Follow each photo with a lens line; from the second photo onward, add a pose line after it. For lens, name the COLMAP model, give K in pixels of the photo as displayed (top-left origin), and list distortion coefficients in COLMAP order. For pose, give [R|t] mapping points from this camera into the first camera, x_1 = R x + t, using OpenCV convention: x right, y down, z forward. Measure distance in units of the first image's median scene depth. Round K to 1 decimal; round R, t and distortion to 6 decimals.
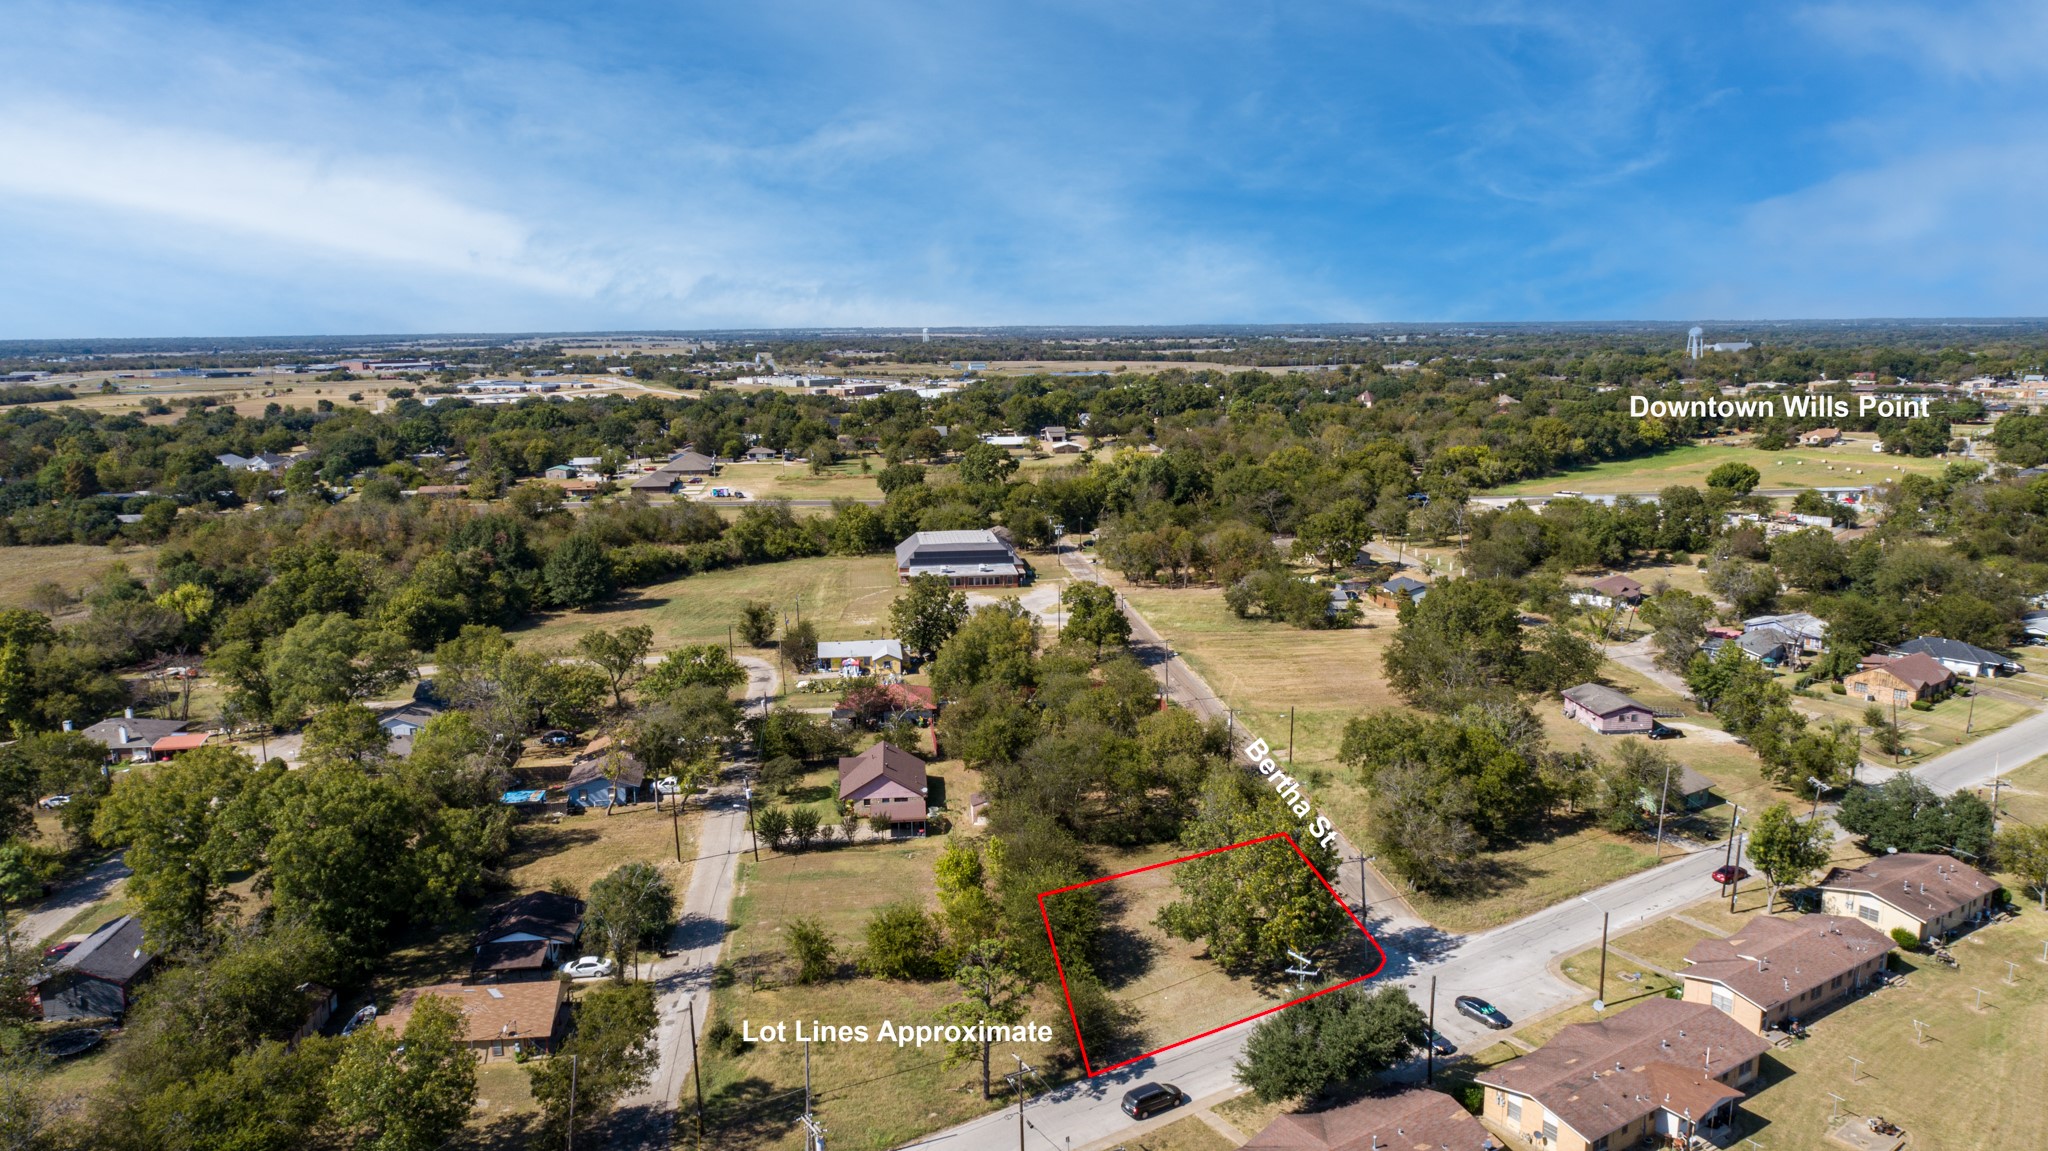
lens RADIAL K [[1398.0, 0, 1024.0], [0, 1398.0, 575.5], [0, 0, 1]] dist [-0.009694, 0.020969]
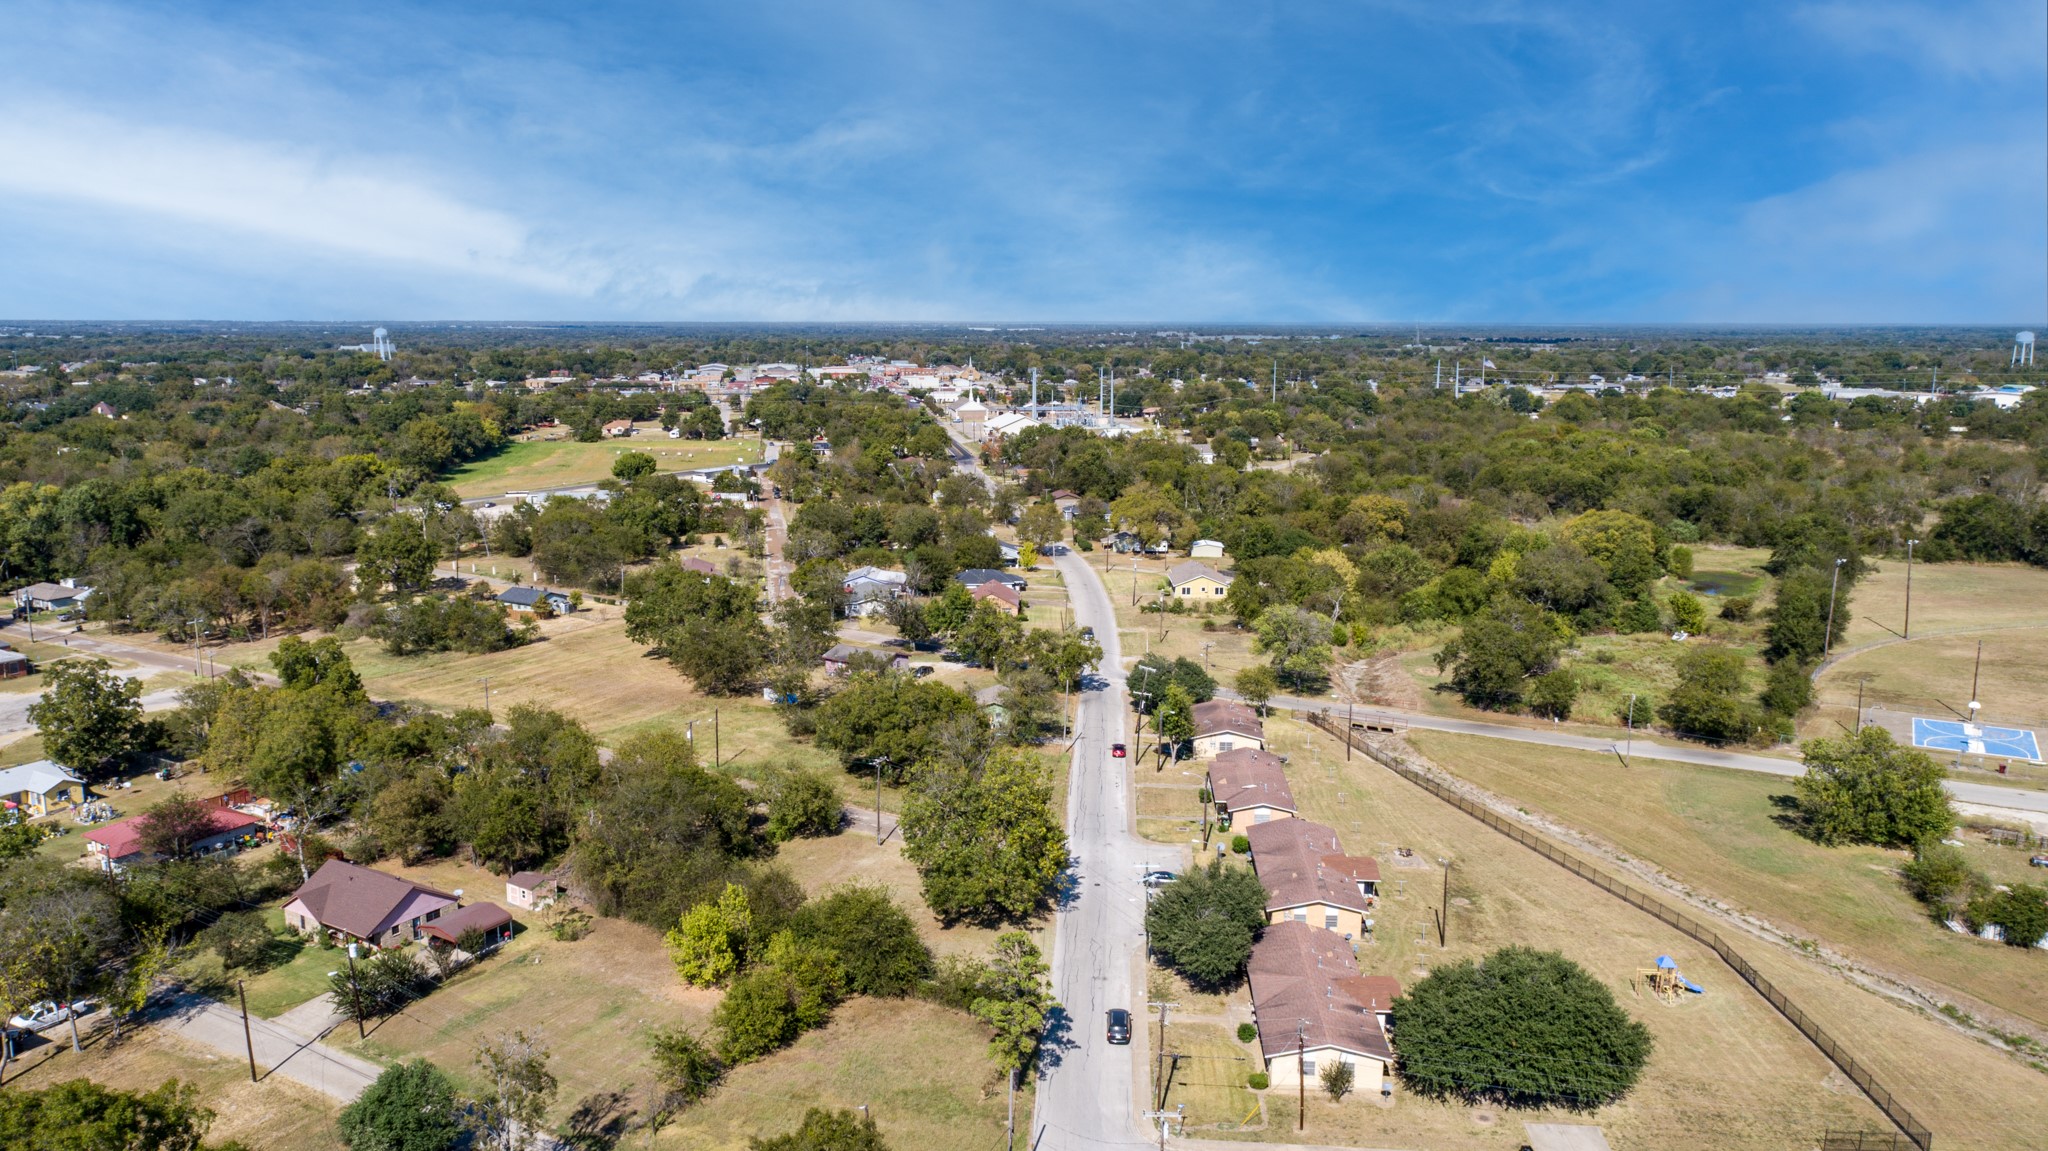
lens RADIAL K [[1424.1, 0, 1024.0], [0, 1424.1, 575.5], [0, 0, 1]] dist [0.003687, 0.000203]
pose [[0.596474, -0.131248, 0.791829, -0.346149], [0.134464, 0.988937, 0.062630, -0.025214], [-0.791289, 0.069115, 0.607523, 0.150126]]
